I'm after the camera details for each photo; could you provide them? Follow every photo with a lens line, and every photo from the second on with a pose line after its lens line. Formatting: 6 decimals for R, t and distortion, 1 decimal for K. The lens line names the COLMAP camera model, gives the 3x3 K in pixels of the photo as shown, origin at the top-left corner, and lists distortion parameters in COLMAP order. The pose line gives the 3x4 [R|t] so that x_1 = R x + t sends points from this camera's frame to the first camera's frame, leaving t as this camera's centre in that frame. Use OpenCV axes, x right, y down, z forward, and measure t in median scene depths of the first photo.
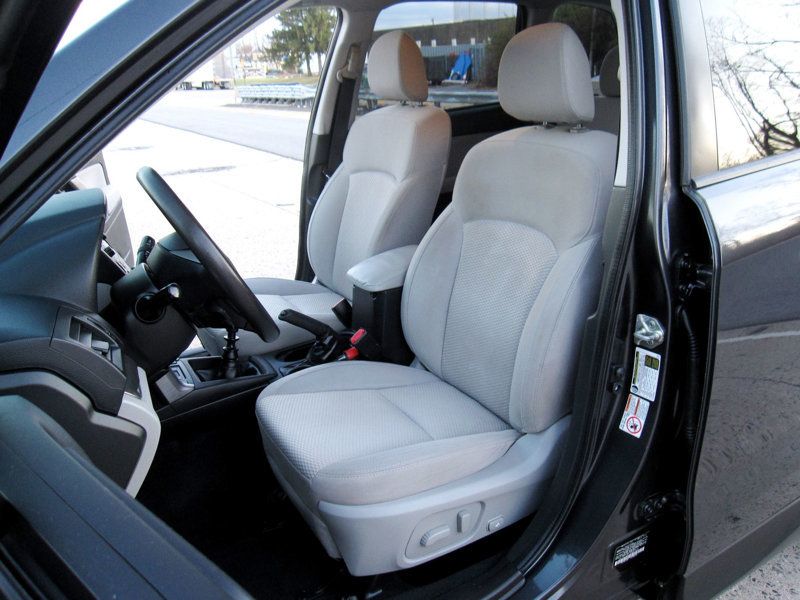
lens RADIAL K [[658.8, 0, 400.0], [0, 658.8, 300.0], [0, 0, 1]] dist [-0.032174, -0.002402]
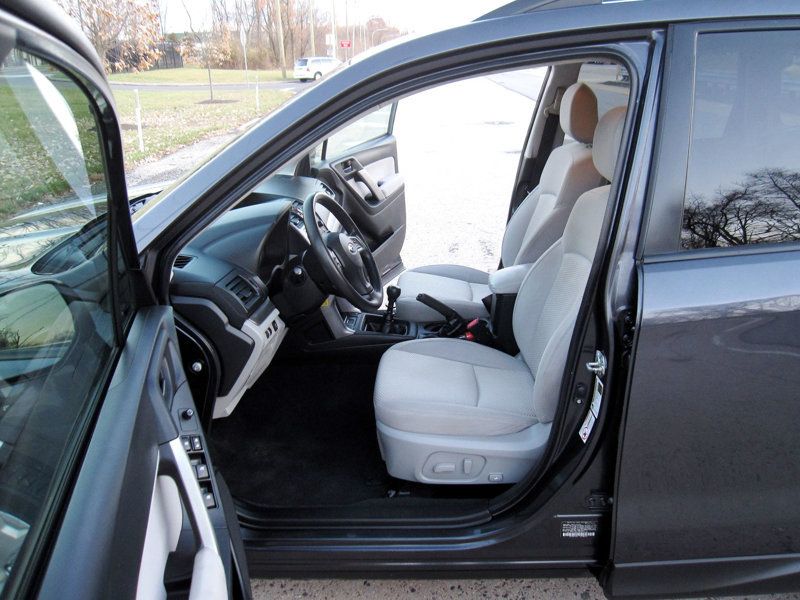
lens RADIAL K [[658.8, 0, 400.0], [0, 658.8, 300.0], [0, 0, 1]] dist [-0.032174, -0.002402]
pose [[0.844037, 0.200133, -0.497543, 0.471531], [-0.178469, 0.979699, 0.091319, -0.088599], [0.505718, 0.011720, 0.862619, -0.228155]]
